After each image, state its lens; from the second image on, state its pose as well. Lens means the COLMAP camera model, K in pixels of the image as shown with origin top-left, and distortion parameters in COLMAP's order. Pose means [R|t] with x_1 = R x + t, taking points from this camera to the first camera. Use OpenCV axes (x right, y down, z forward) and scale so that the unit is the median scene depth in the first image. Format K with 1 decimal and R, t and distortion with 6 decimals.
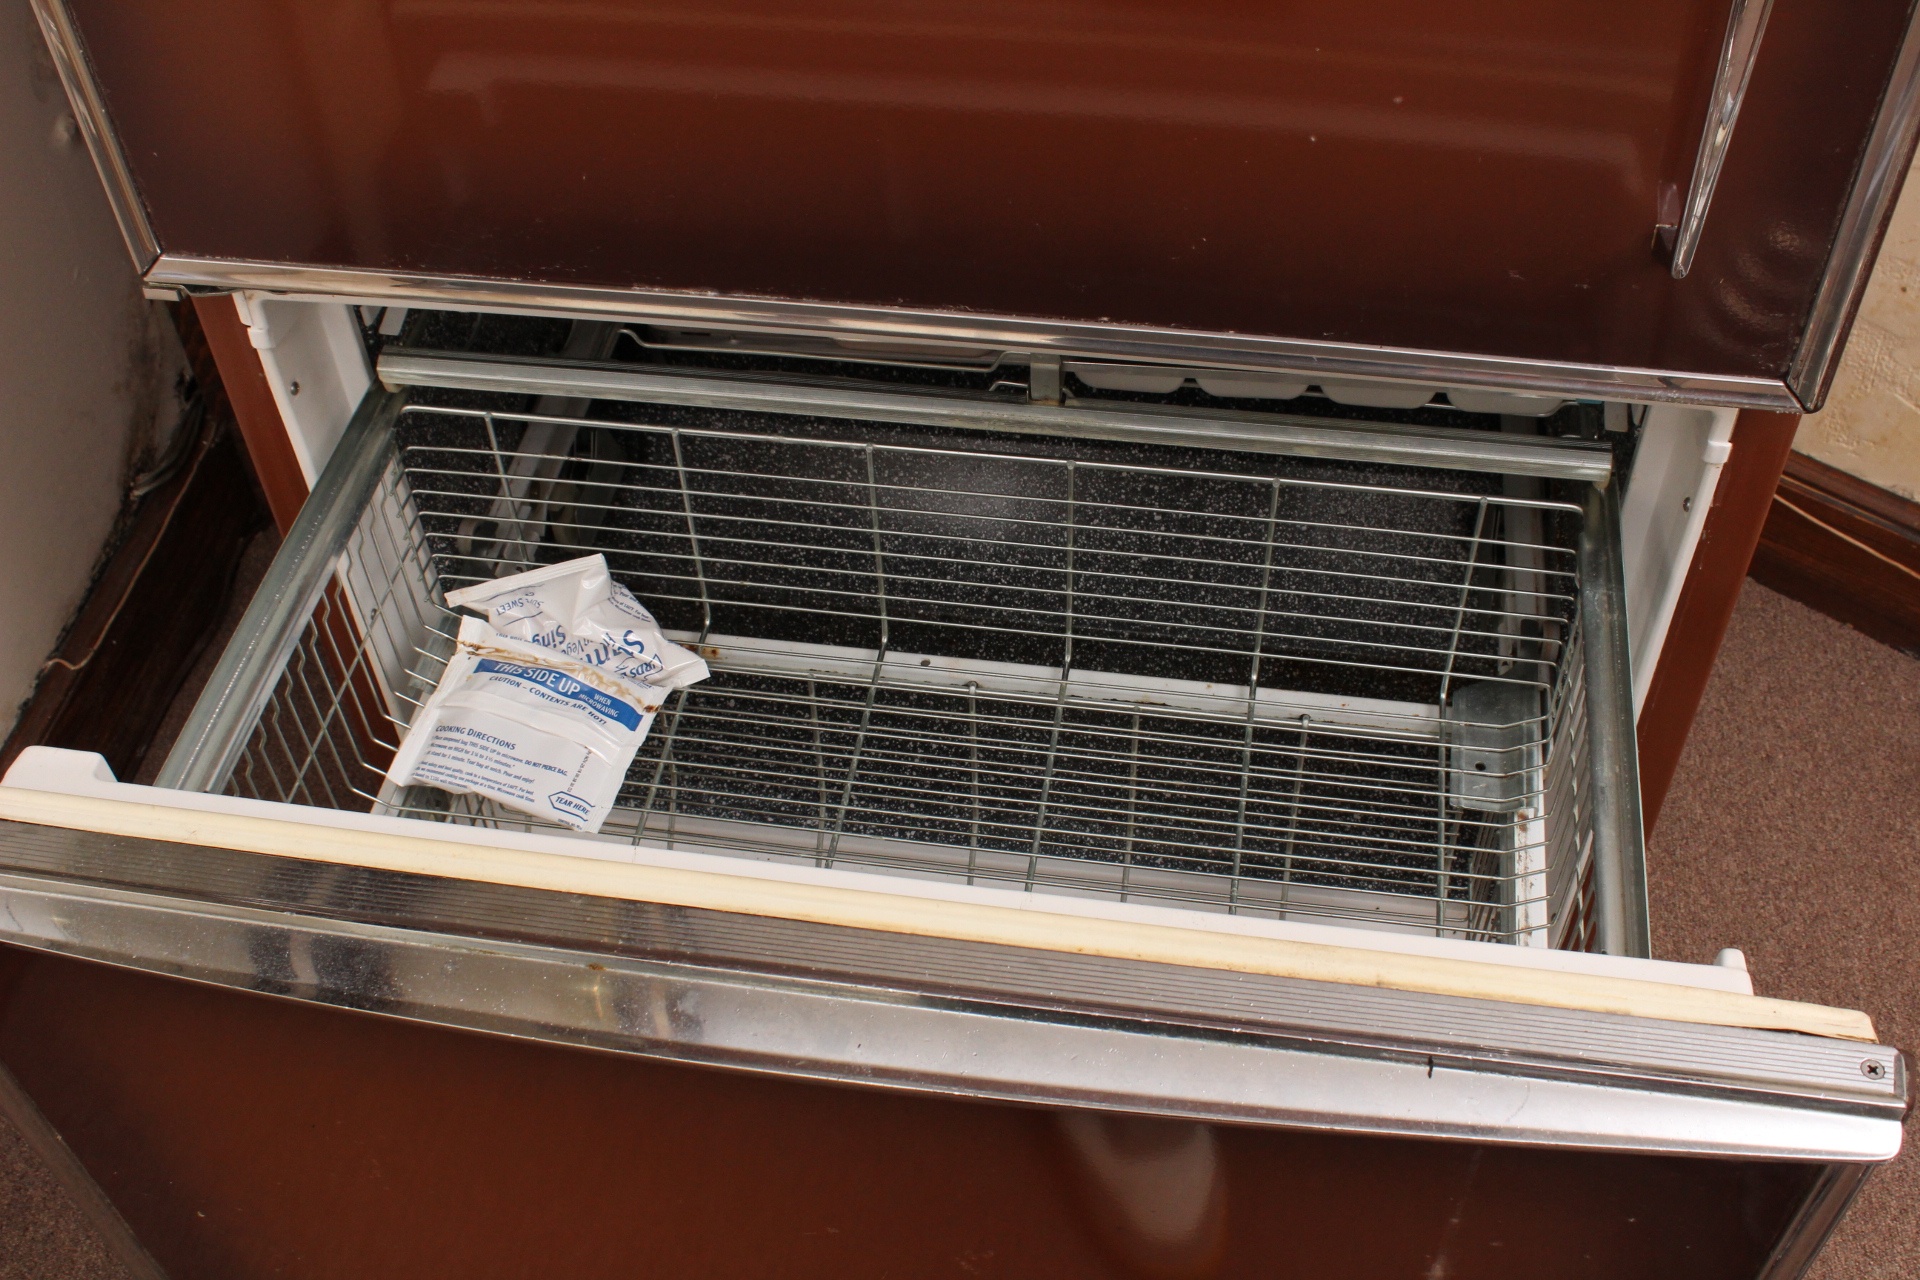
lens RADIAL K [[2086.0, 0, 962.8], [0, 2086.0, 641.8], [0, 0, 1]] dist [-0.047762, 0.000000]
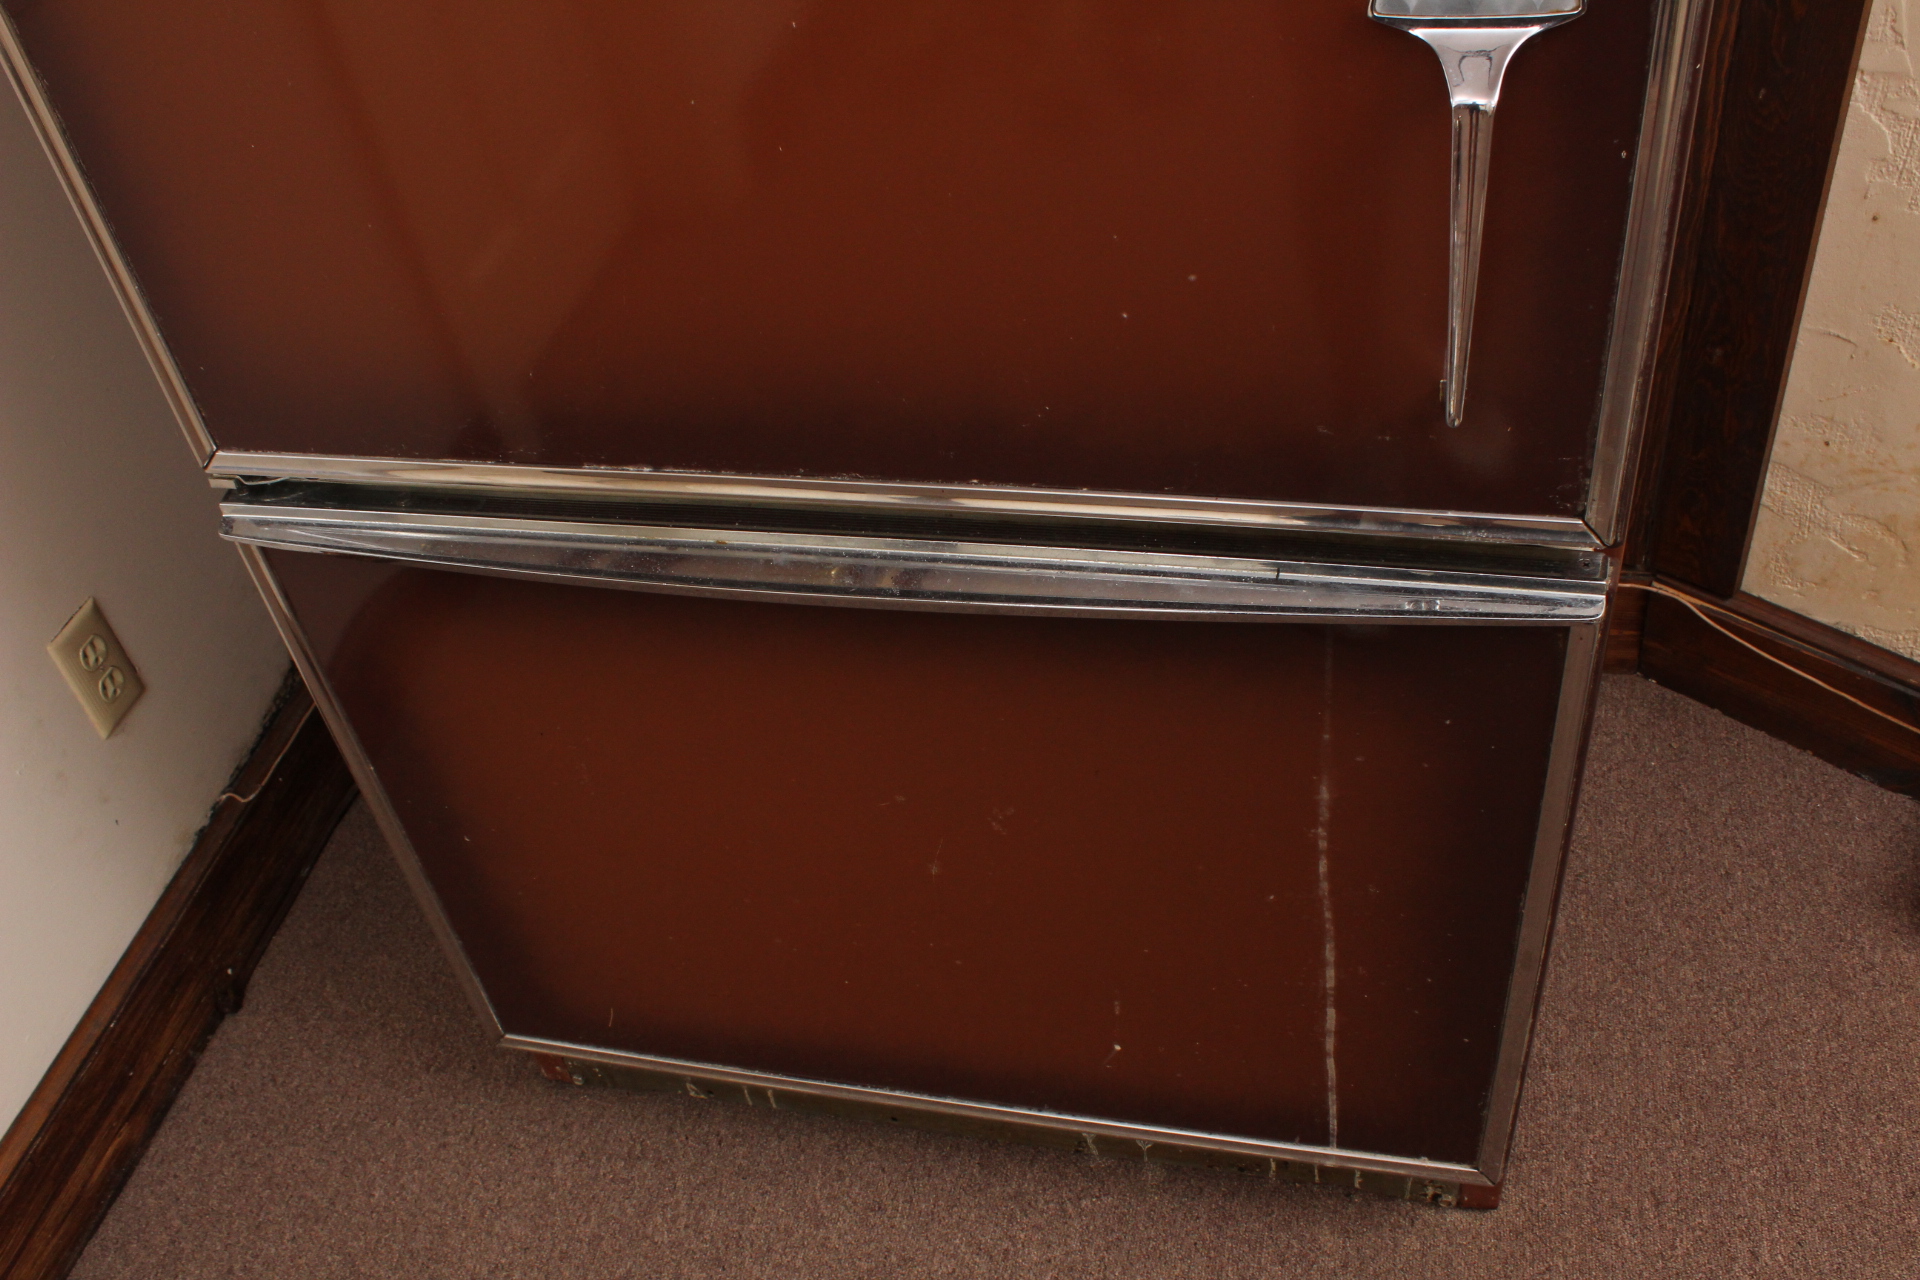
lens RADIAL K [[1793.1, 0, 957.0], [0, 1793.1, 643.4], [0, 0, 1]] dist [-0.058644, 0.000000]
pose [[0.993105, -0.016220, -0.116104, 0.101574], [0.007065, 0.996863, -0.078833, 0.005745], [0.117018, 0.077469, 0.990104, 0.023705]]
